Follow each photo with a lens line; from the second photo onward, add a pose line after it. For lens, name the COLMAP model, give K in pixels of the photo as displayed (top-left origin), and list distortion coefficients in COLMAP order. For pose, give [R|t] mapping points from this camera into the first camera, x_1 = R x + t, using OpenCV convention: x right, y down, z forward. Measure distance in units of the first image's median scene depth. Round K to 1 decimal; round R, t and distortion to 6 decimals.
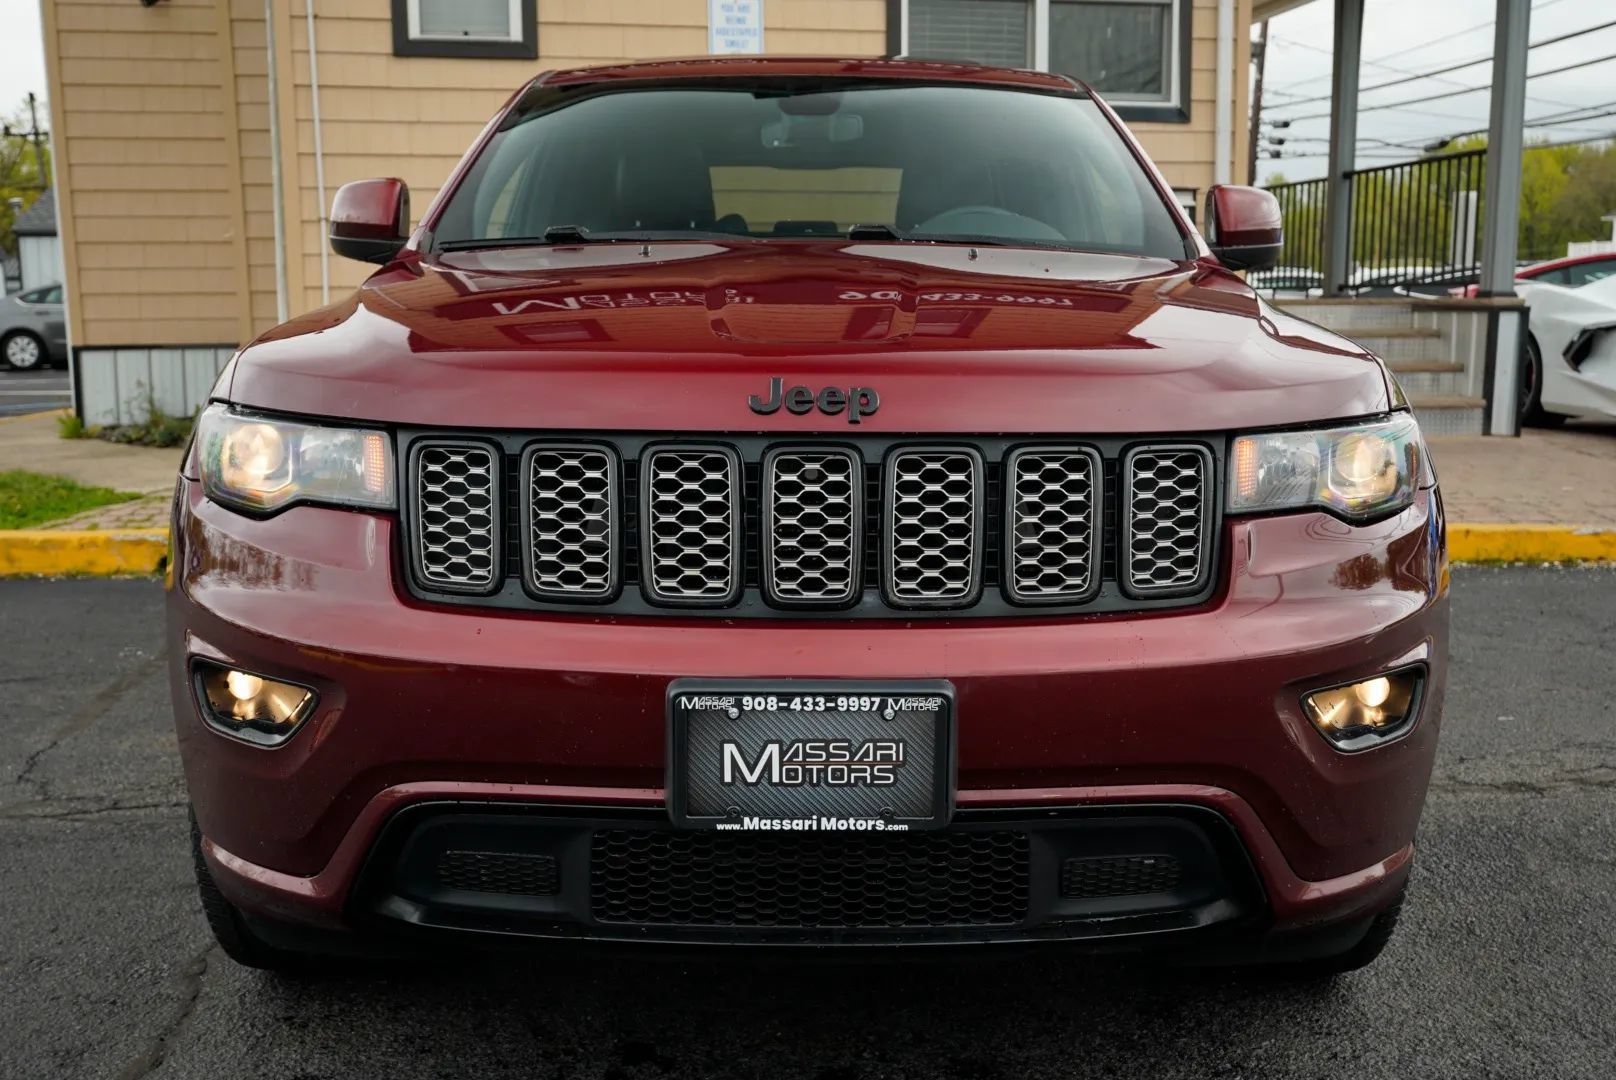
lens RADIAL K [[1466.9, 0, 788.3], [0, 1466.9, 536.7], [0, 0, 1]] dist [-0.002427, 0.002033]
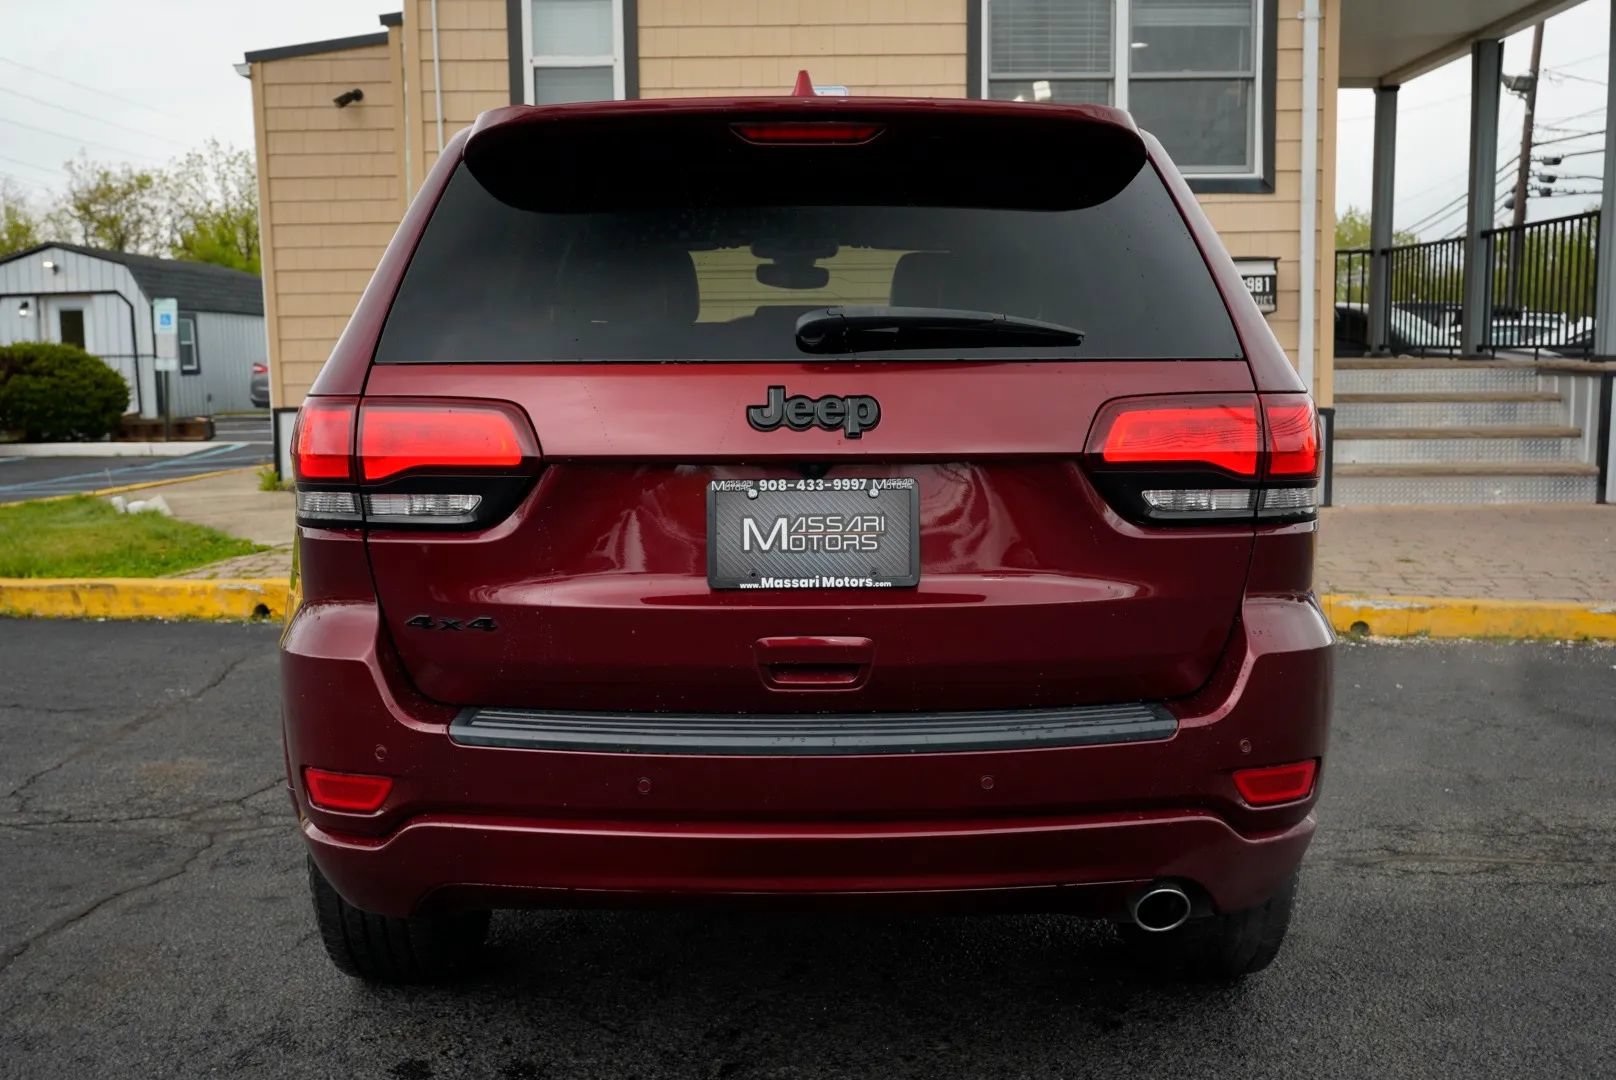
lens RADIAL K [[1458.6, 0, 812.3], [0, 1458.6, 535.1], [0, 0, 1]] dist [-0.003768, 0.002658]
pose [[0.986225, 0.014562, -0.164764, 0.127873], [-0.019468, 0.999413, -0.028197, -0.011283], [0.164257, 0.031016, 0.985930, -0.037393]]
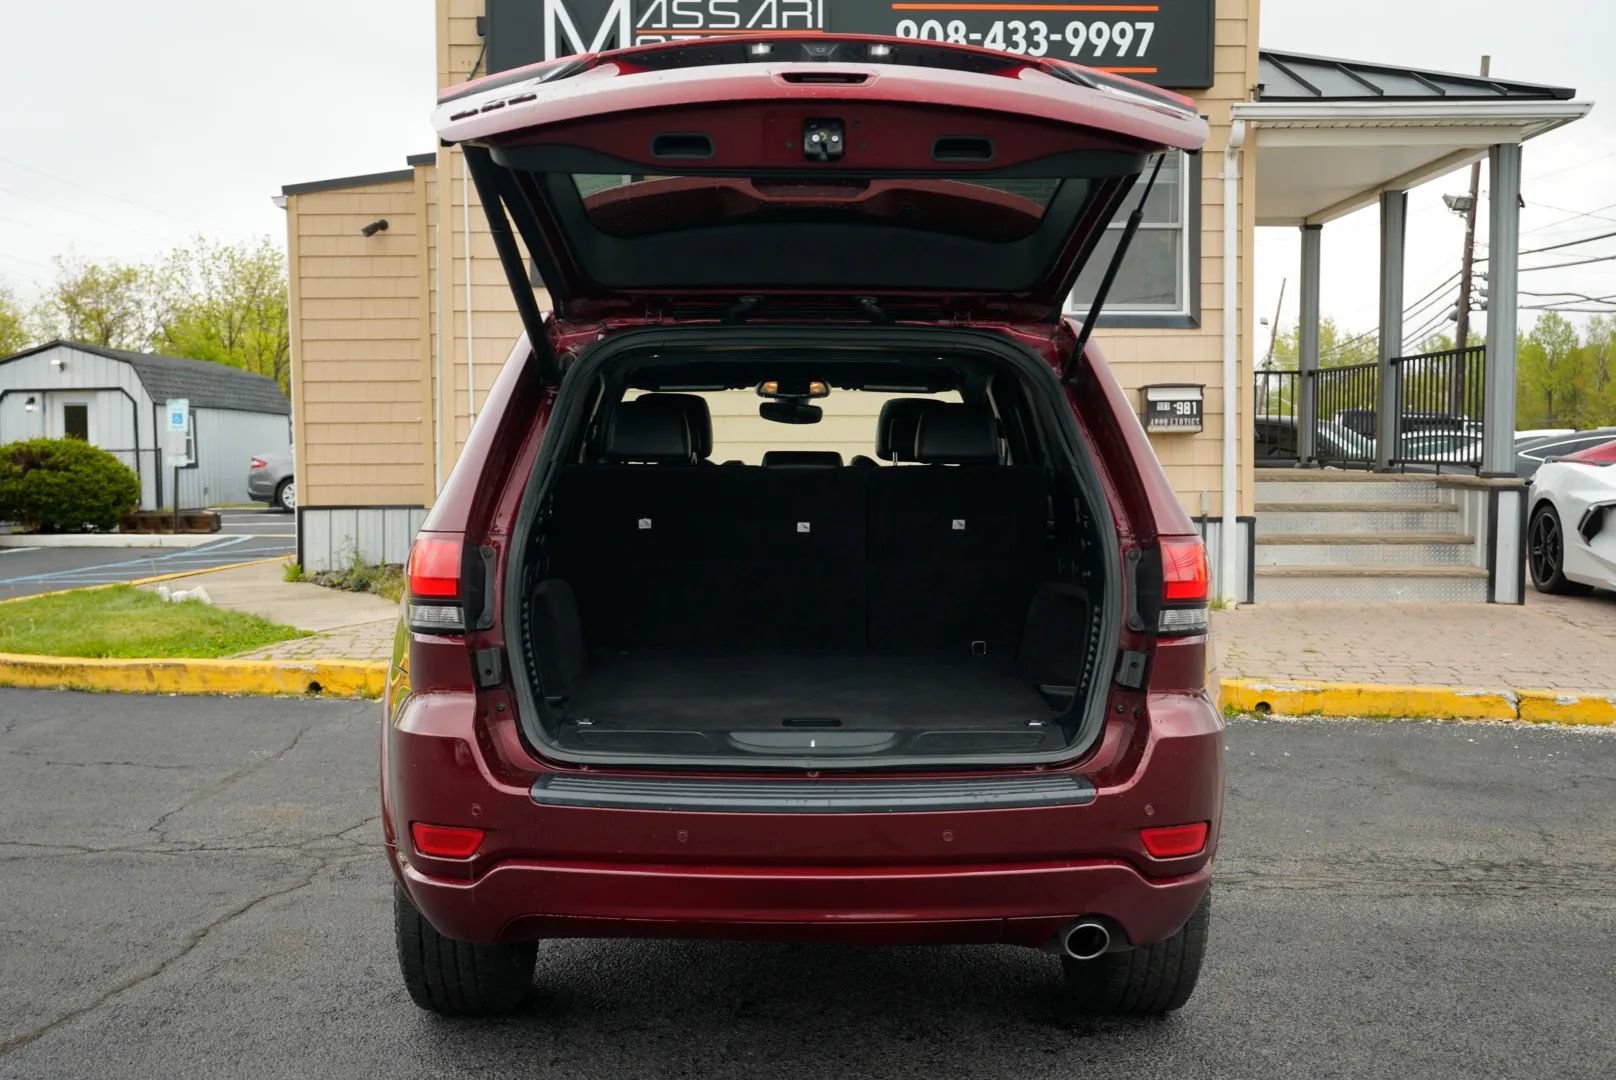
lens RADIAL K [[1441.9, 0, 806.6], [0, 1441.9, 545.6], [0, 0, 1]] dist [-0.003225, -0.002759]
pose [[0.988558, 0.013102, -0.150274, 0.139333], [-0.026228, 0.995976, -0.085698, -0.006091], [0.148547, 0.088658, 0.984923, -0.148333]]
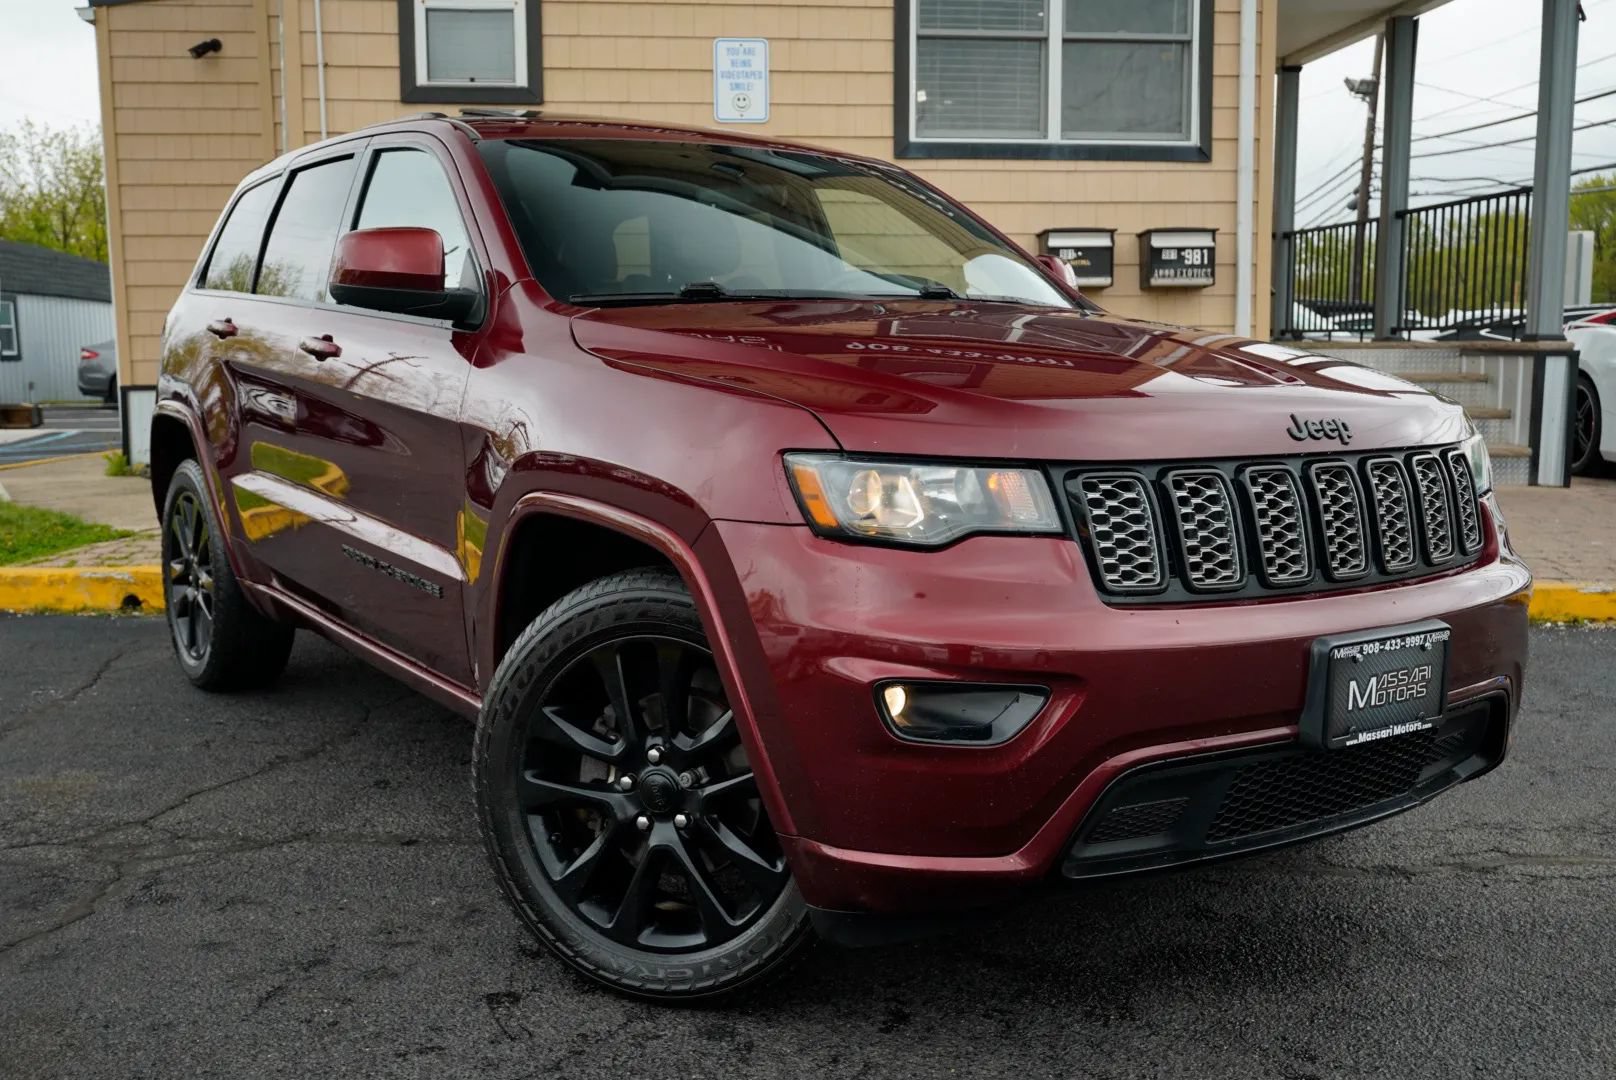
lens RADIAL K [[1466.9, 0, 788.3], [0, 1466.9, 536.7], [0, 0, 1]] dist [-0.002427, 0.002033]
pose [[0.996966, 0.011745, -0.076951, 0.071930], [-0.013865, 0.999537, -0.027073, -0.003613], [0.076597, 0.028057, 0.996667, 0.016619]]
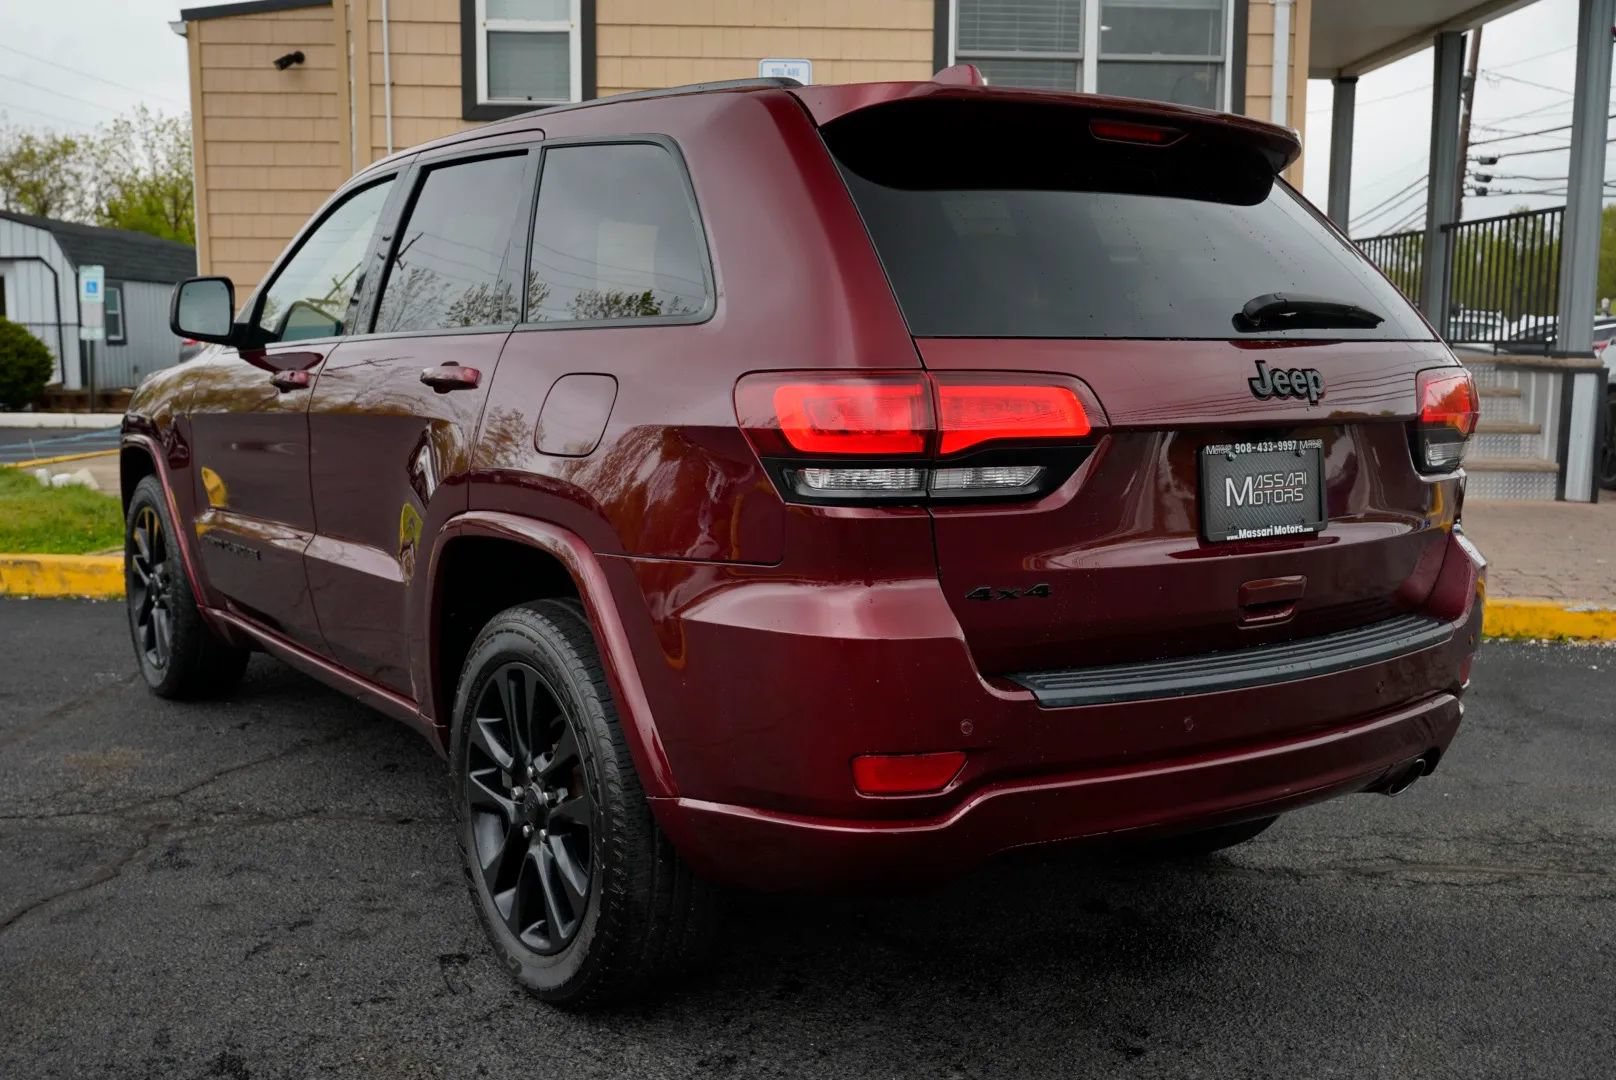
lens RADIAL K [[1461.3, 0, 803.3], [0, 1461.3, 530.2], [0, 0, 1]] dist [-0.003298, 0.004022]
pose [[0.991500, 0.030713, -0.126427, 0.110221], [-0.033766, 0.999186, -0.022078, -0.011971], [0.125646, 0.026159, 0.991730, -0.017085]]
